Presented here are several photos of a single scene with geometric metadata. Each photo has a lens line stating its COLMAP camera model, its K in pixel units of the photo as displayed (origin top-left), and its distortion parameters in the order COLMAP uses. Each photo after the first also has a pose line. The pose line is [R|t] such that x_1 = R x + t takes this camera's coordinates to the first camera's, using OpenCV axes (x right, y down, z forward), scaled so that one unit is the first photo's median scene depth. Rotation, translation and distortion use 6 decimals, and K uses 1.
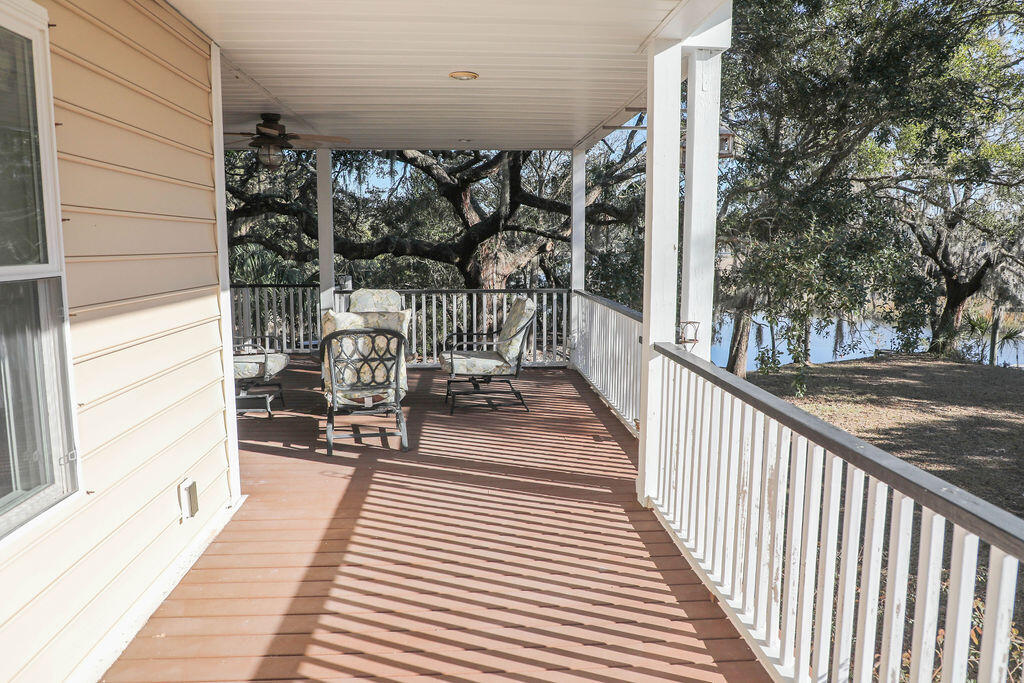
lens RADIAL K [[766.7, 0, 518.1], [0, 766.7, 346.4], [0, 0, 1]] dist [-0.080210, 0.053045]
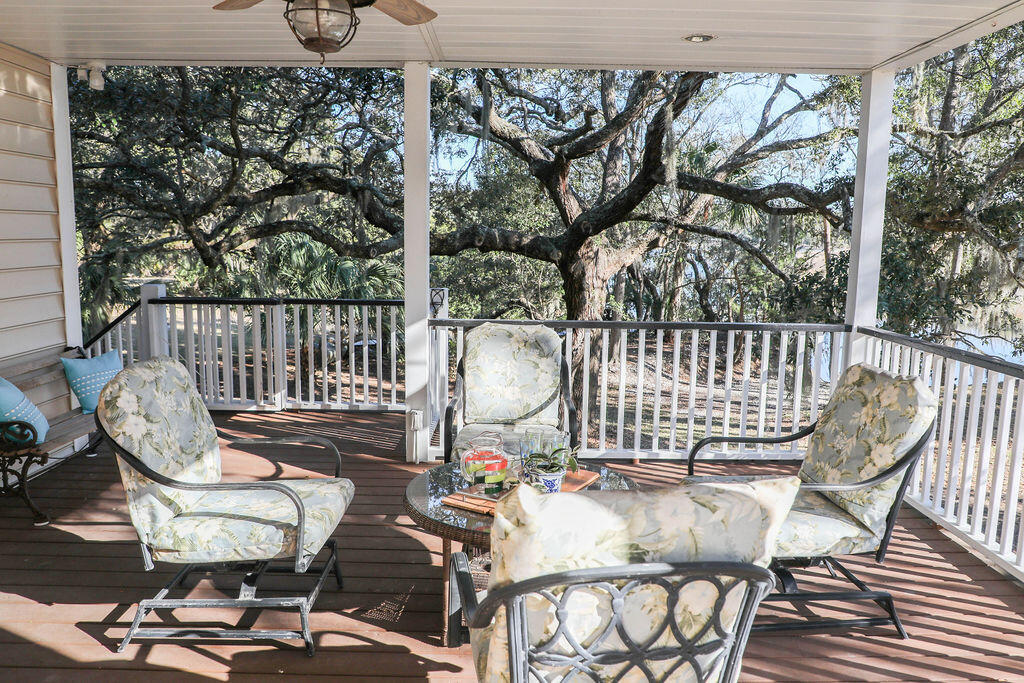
lens RADIAL K [[766.7, 0, 518.1], [0, 766.7, 346.4], [0, 0, 1]] dist [-0.080210, 0.053045]
pose [[0.997891, 0.022418, -0.060918, -0.078442], [-0.021744, 0.999695, 0.011707, -0.034266], [0.061161, -0.010358, 0.998074, 0.245406]]
